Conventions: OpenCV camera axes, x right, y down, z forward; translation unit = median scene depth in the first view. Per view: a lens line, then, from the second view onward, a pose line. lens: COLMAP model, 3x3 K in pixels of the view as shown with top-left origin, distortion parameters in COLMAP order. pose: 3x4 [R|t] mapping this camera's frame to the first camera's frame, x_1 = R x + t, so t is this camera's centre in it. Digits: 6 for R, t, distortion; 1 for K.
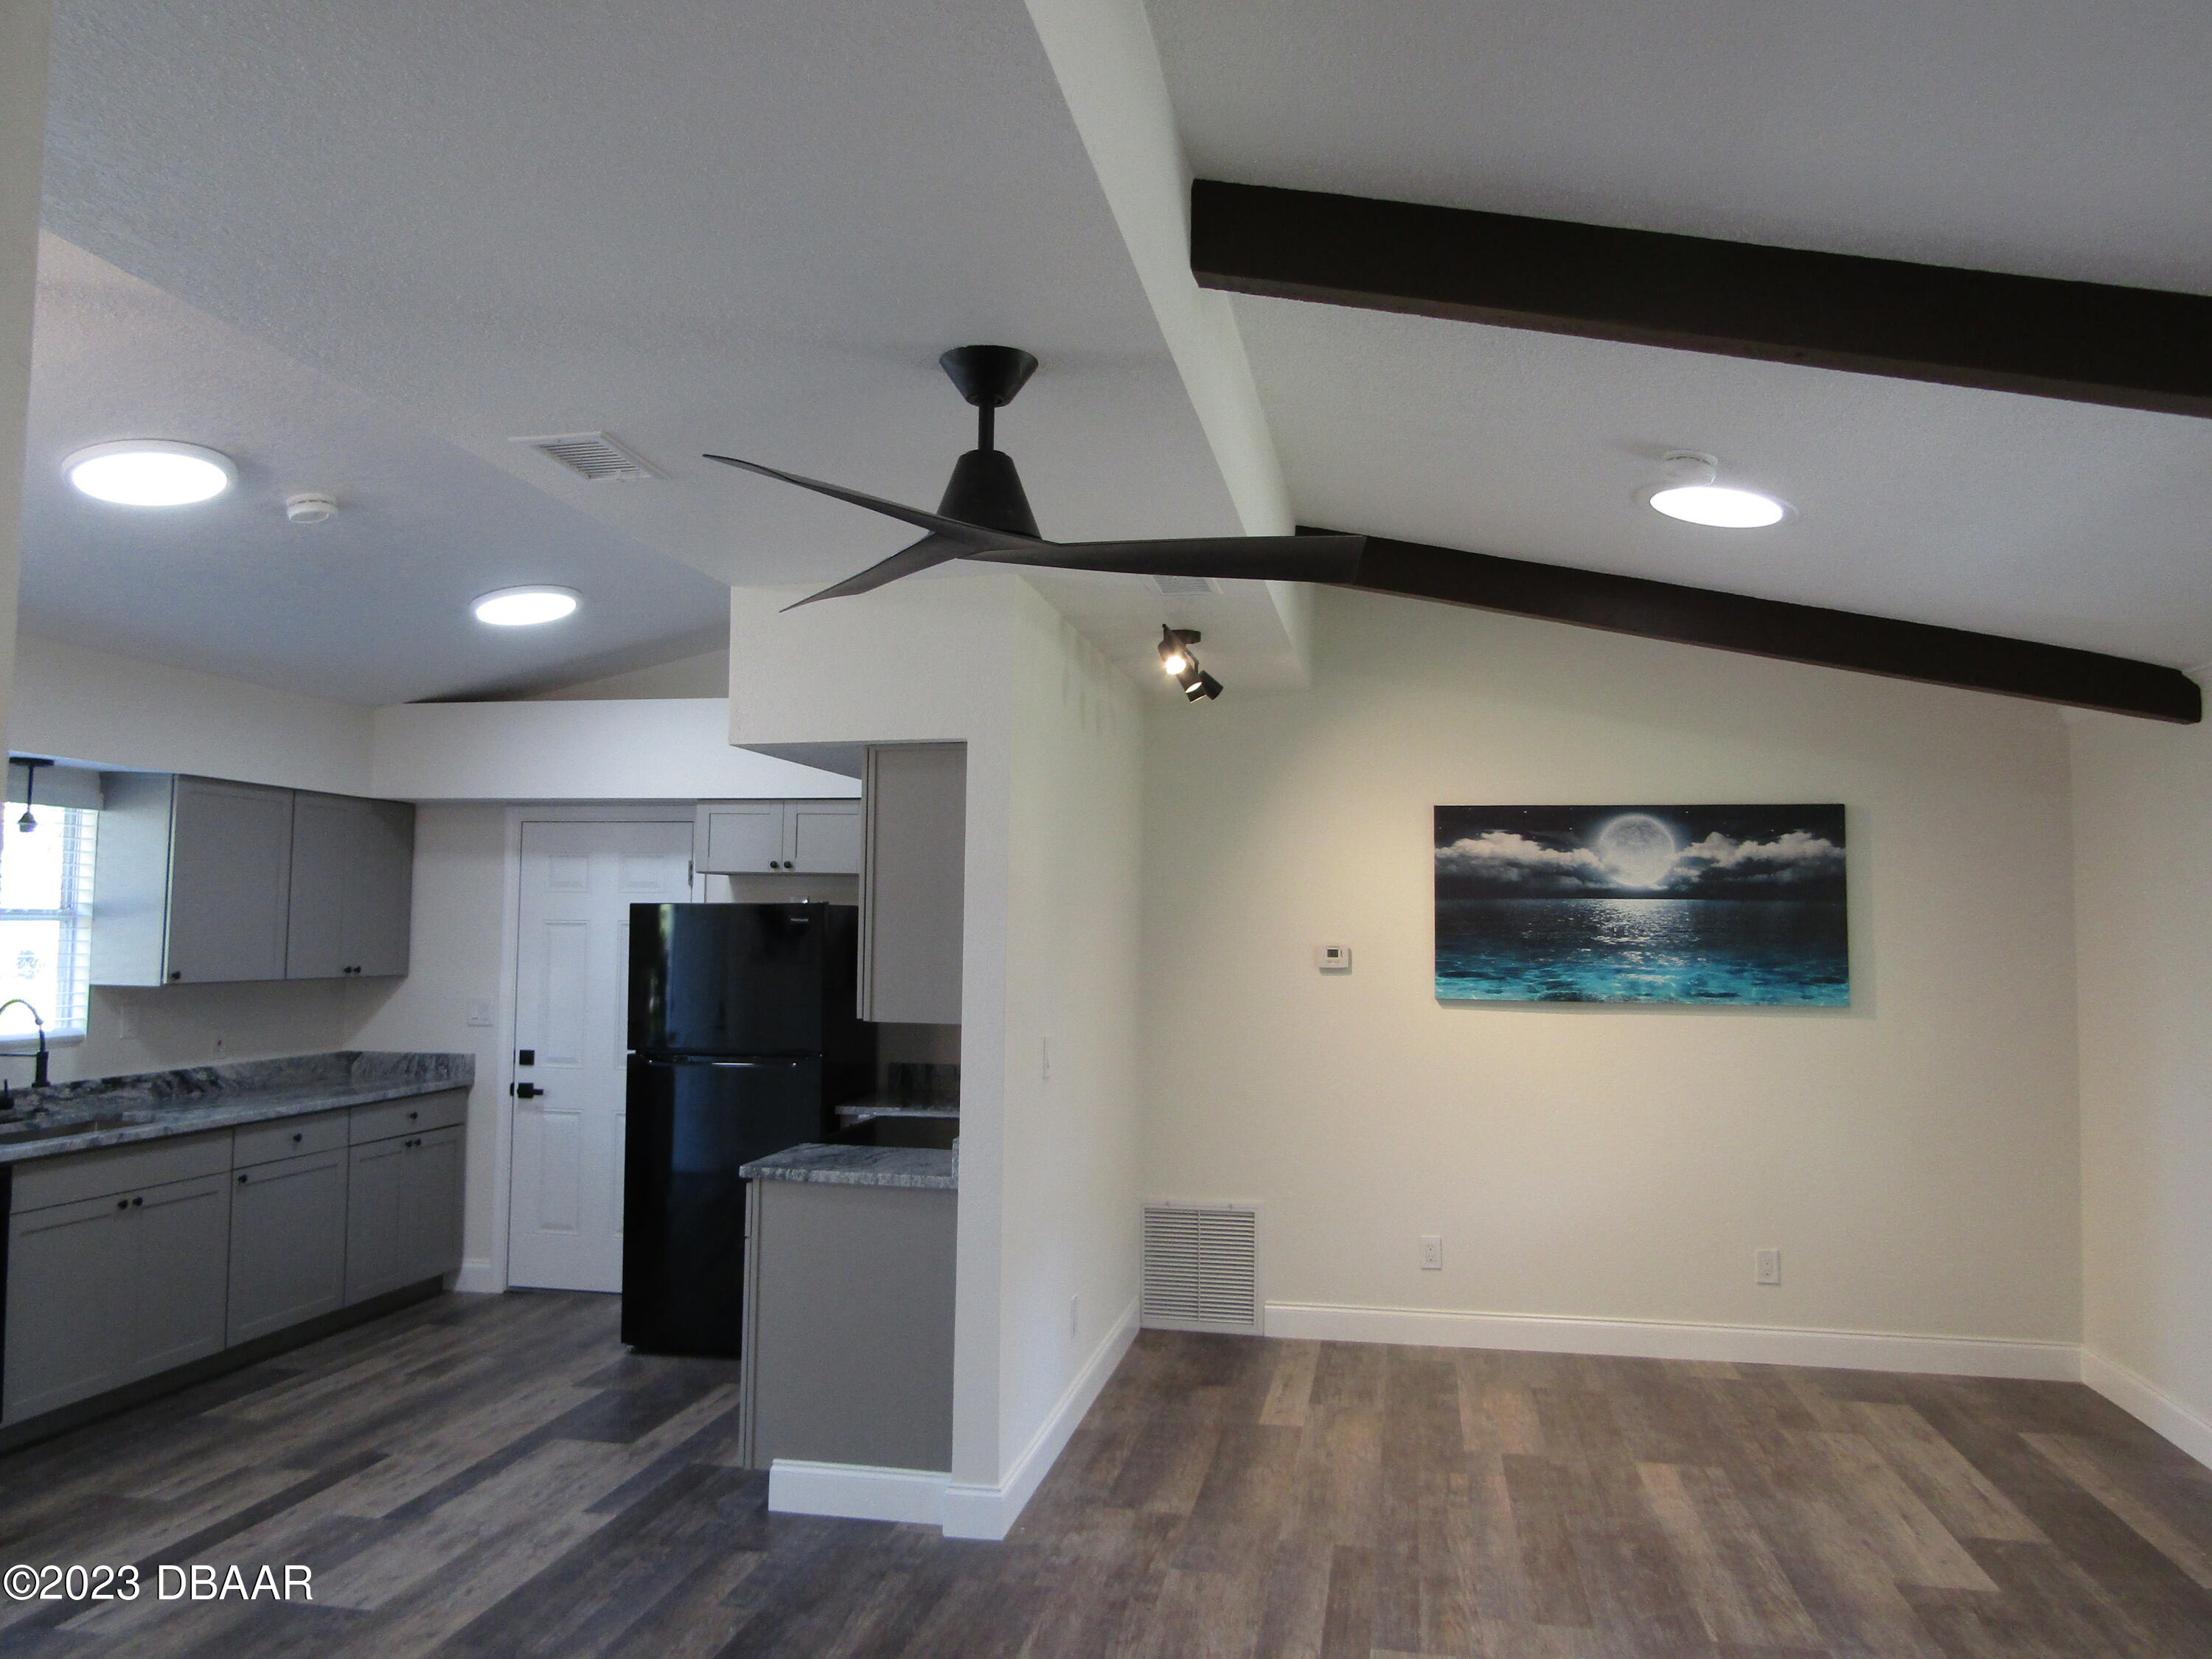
lens RADIAL K [[1554.3, 0, 1120.8], [0, 1554.3, 836.1], [0, 0, 1]] dist [-0.024692, 0.011073]
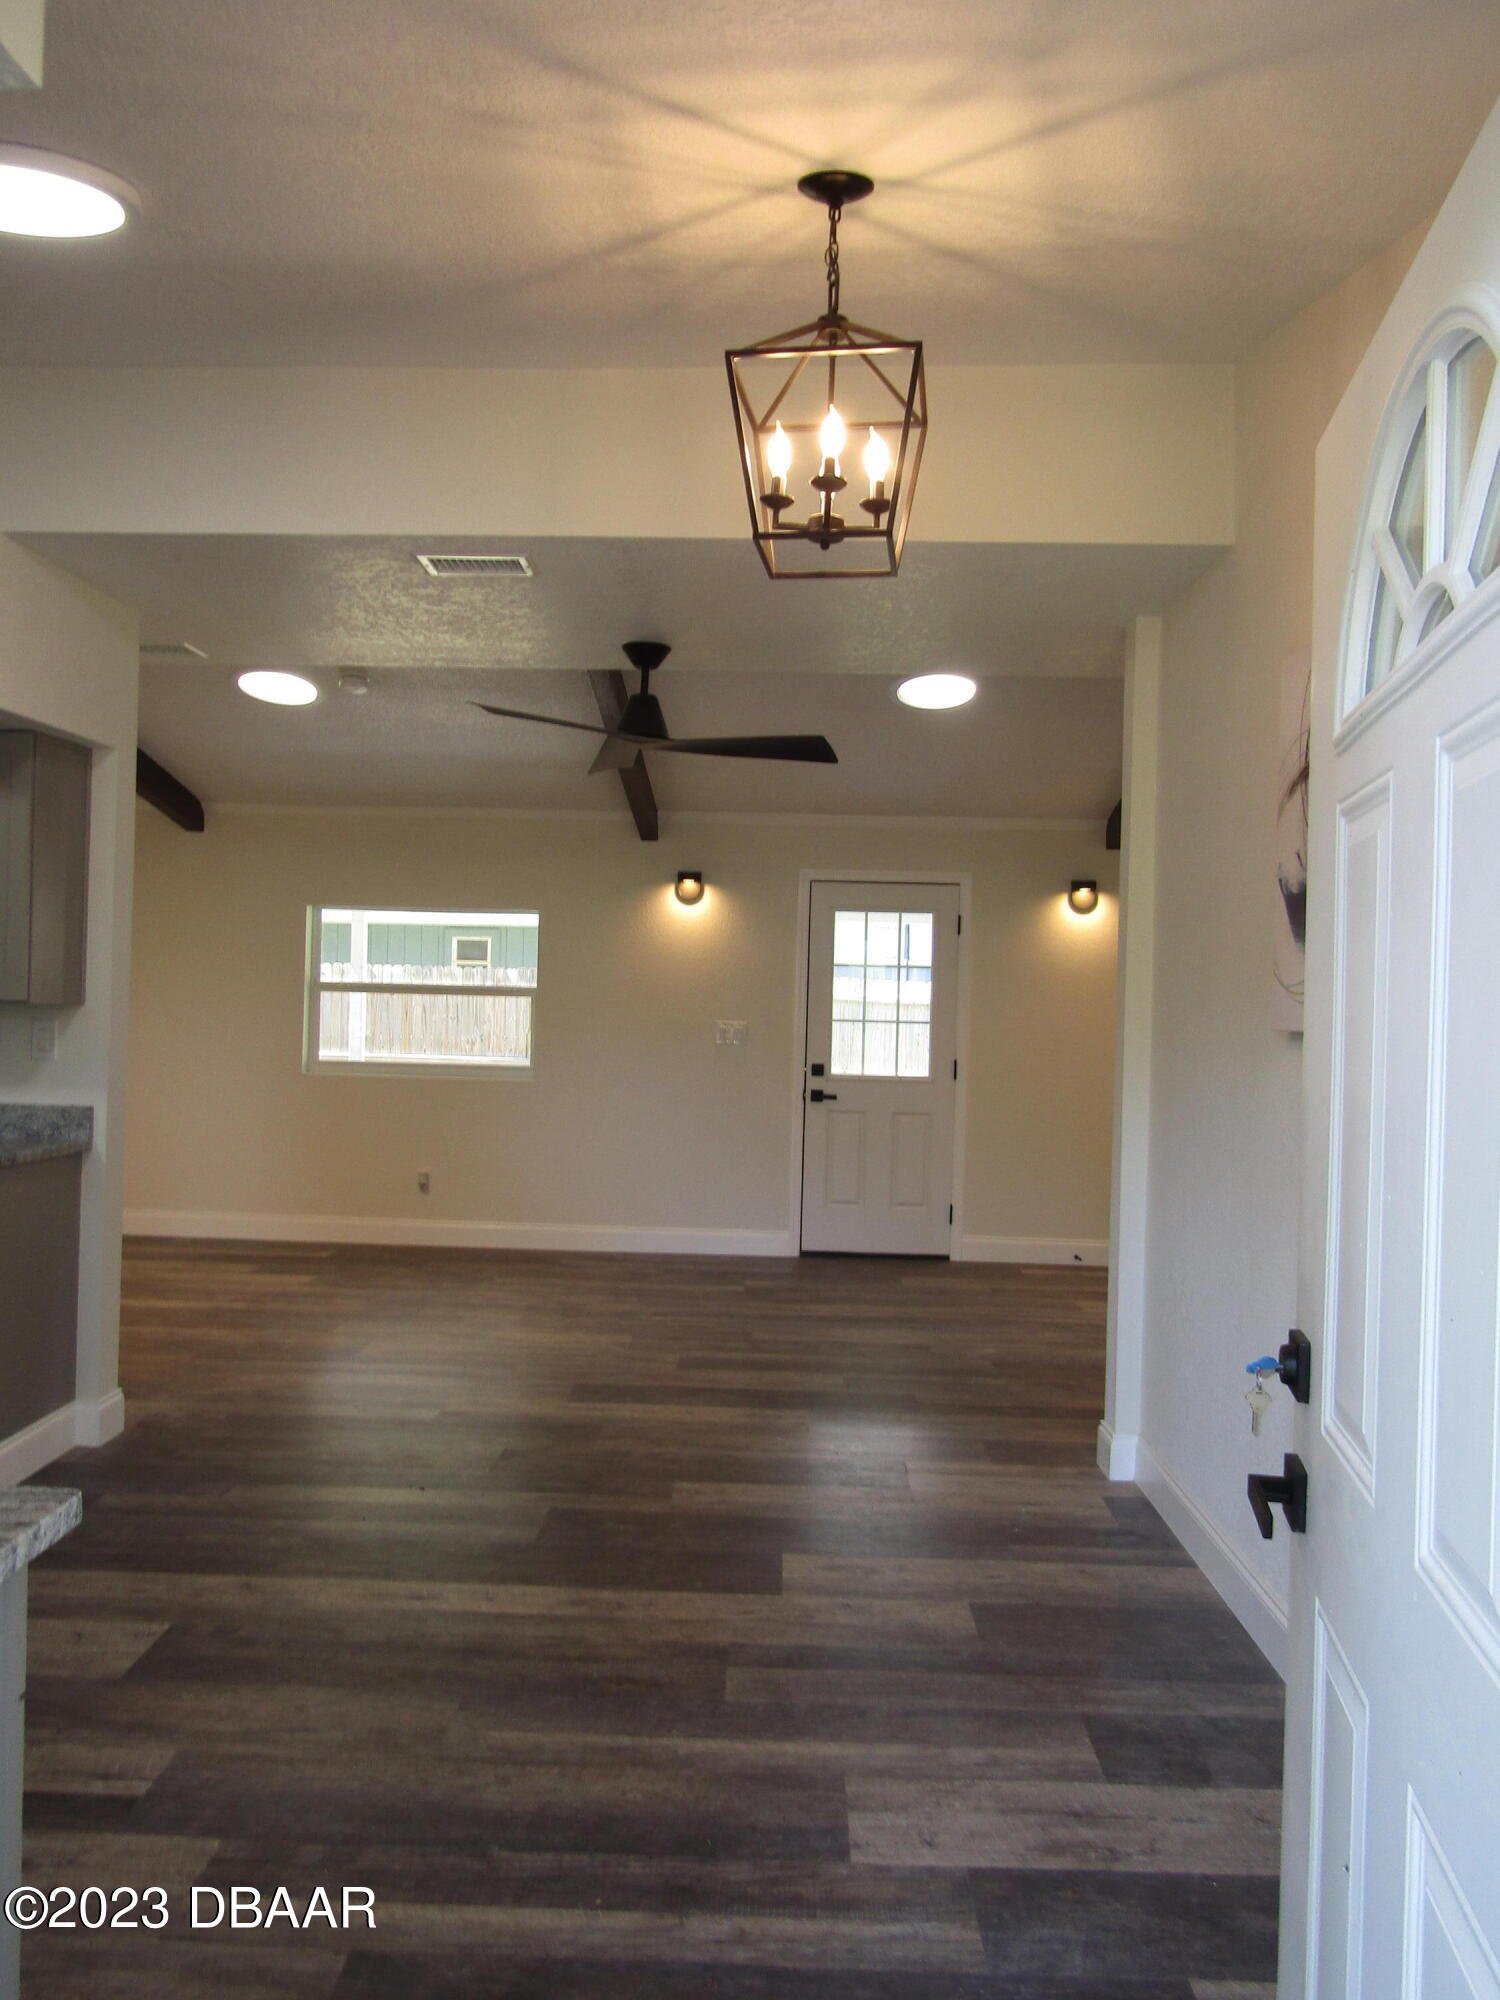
lens RADIAL K [[1405.3, 0, 751.3], [0, 1405.3, 999.7], [0, 0, 1]] dist [-0.024692, 0.011073]
pose [[-0.144558, -0.025474, 0.989168, -0.963399], [-0.086395, 0.996176, 0.013028, 0.053467], [-0.985717, -0.083576, -0.146206, 0.561886]]
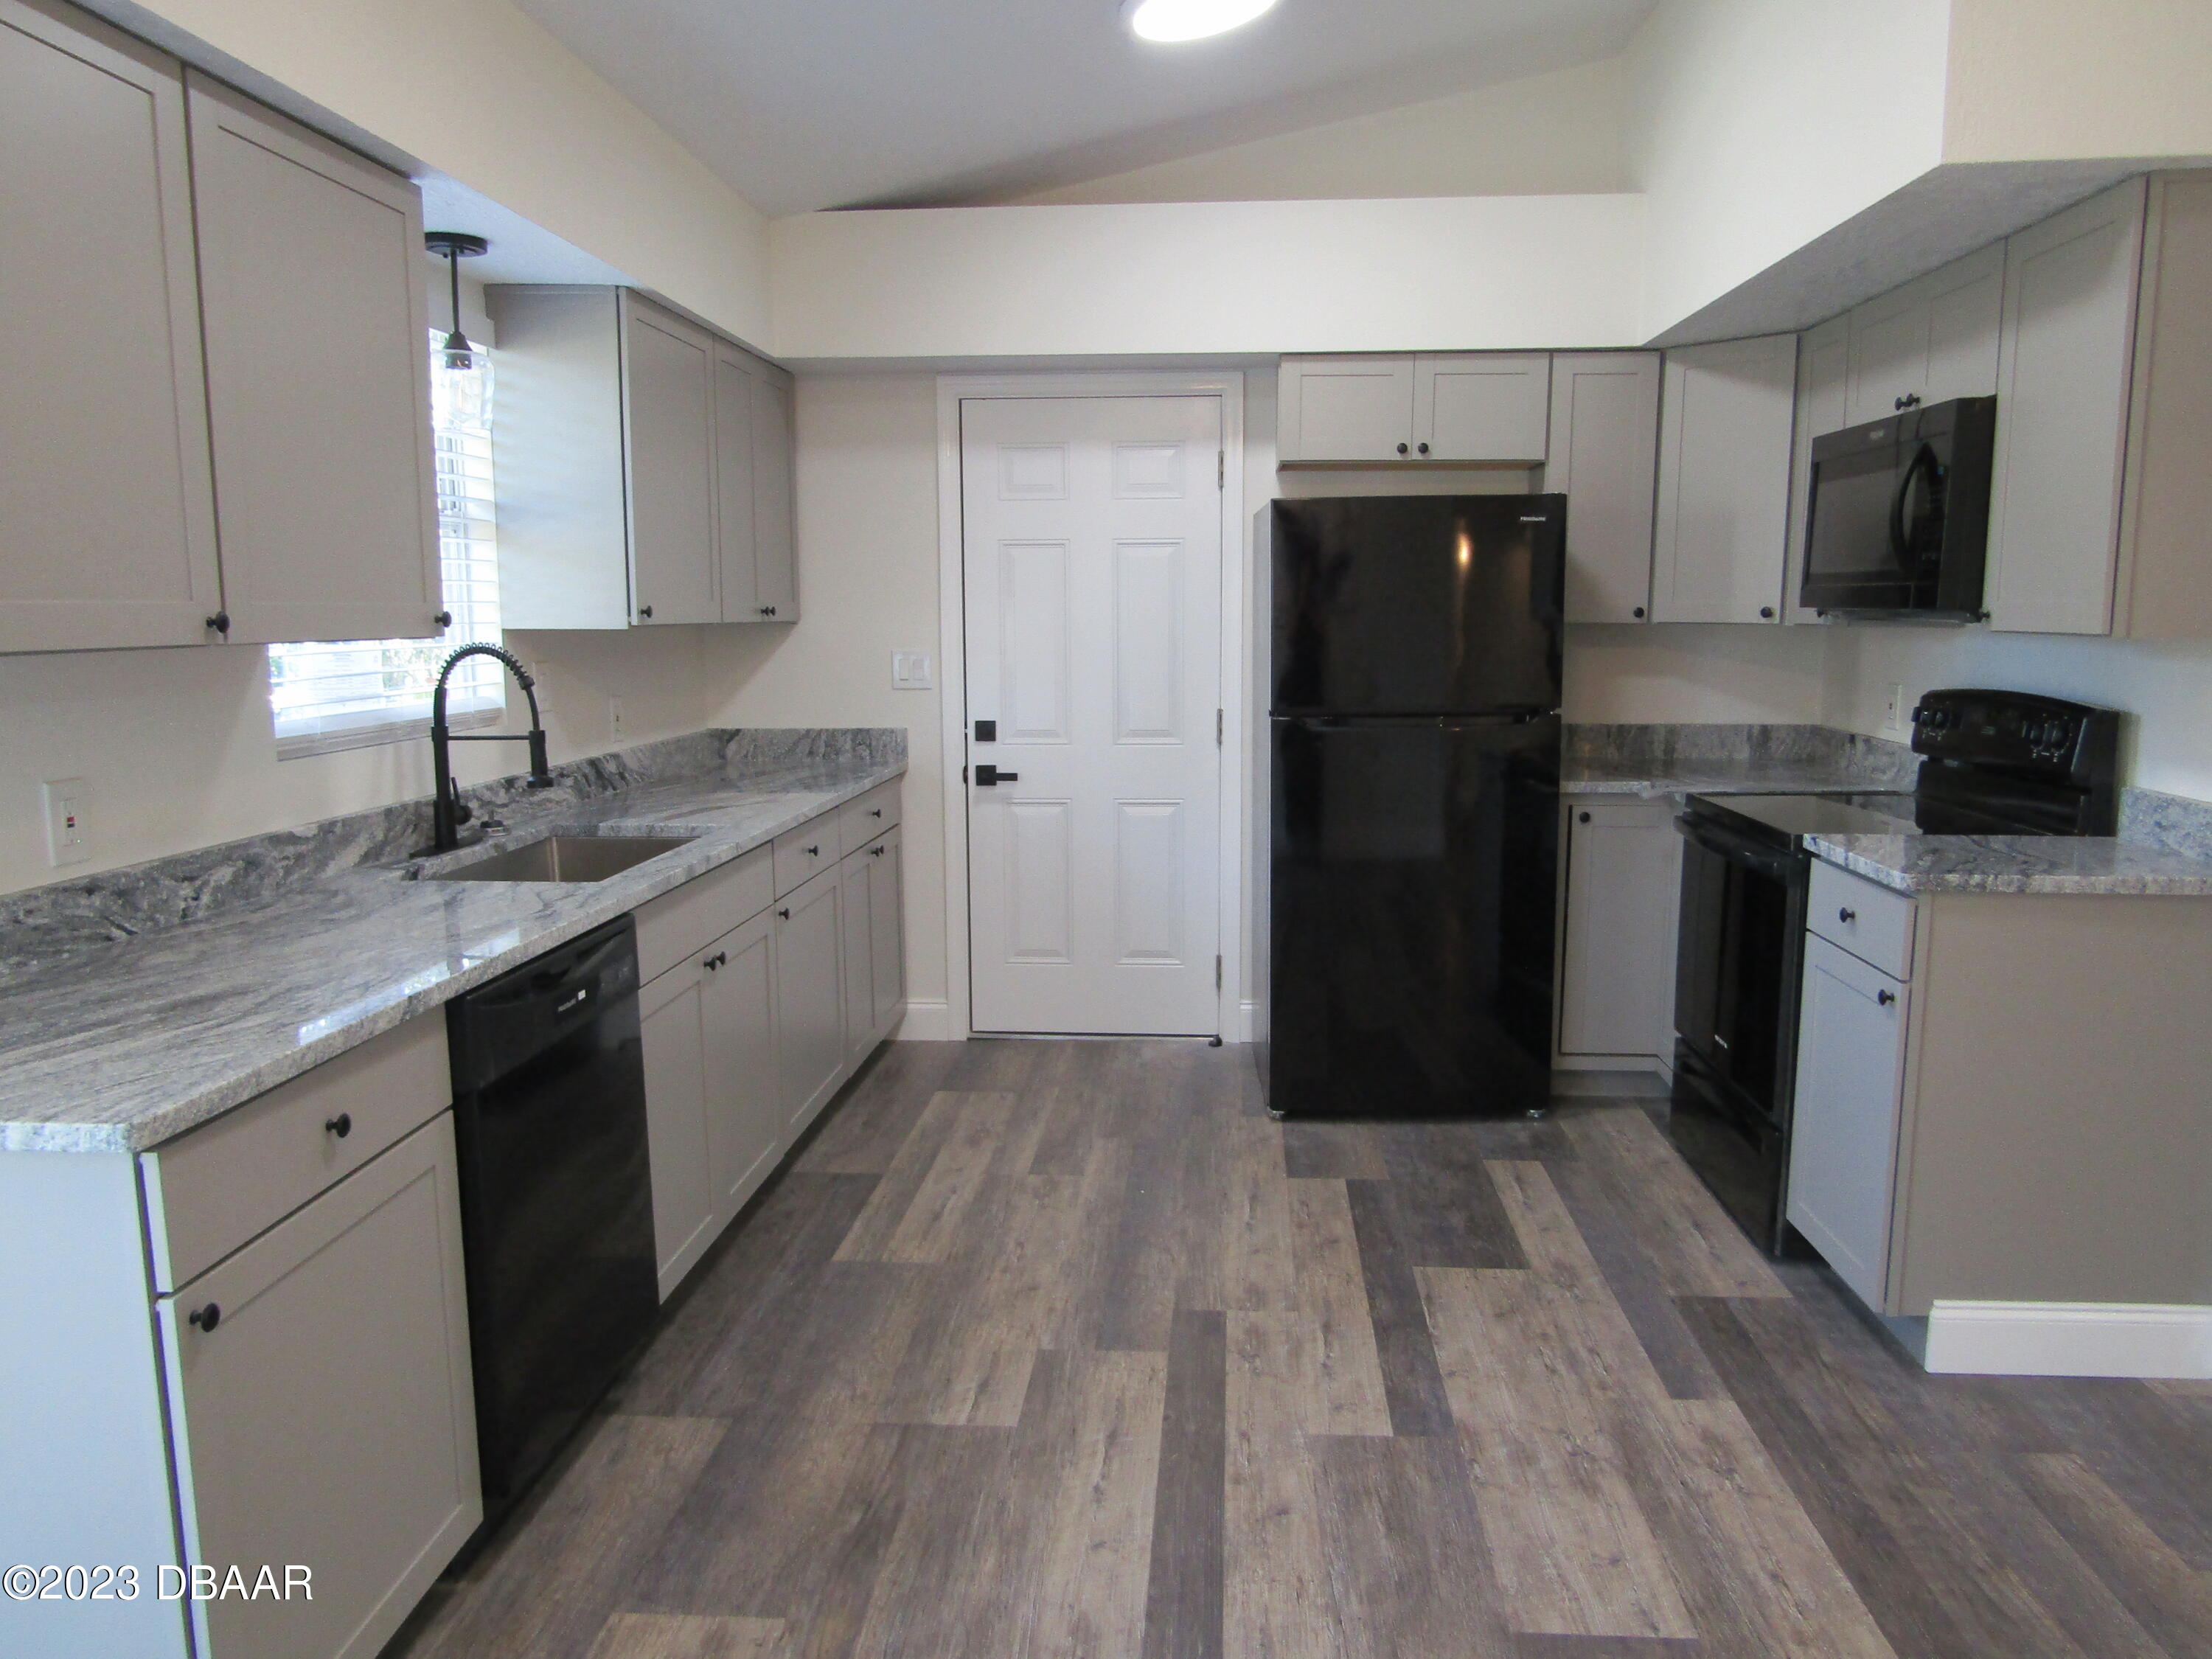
lens RADIAL K [[1554.3, 0, 1097.0], [0, 1554.3, 831.8], [0, 0, 1]] dist [-0.024692, 0.011073]
pose [[0.994580, -0.029799, 0.099614, -0.525482], [0.009184, 0.979484, 0.201310, 0.055353], [-0.103570, -0.199304, 0.974449, 0.351368]]
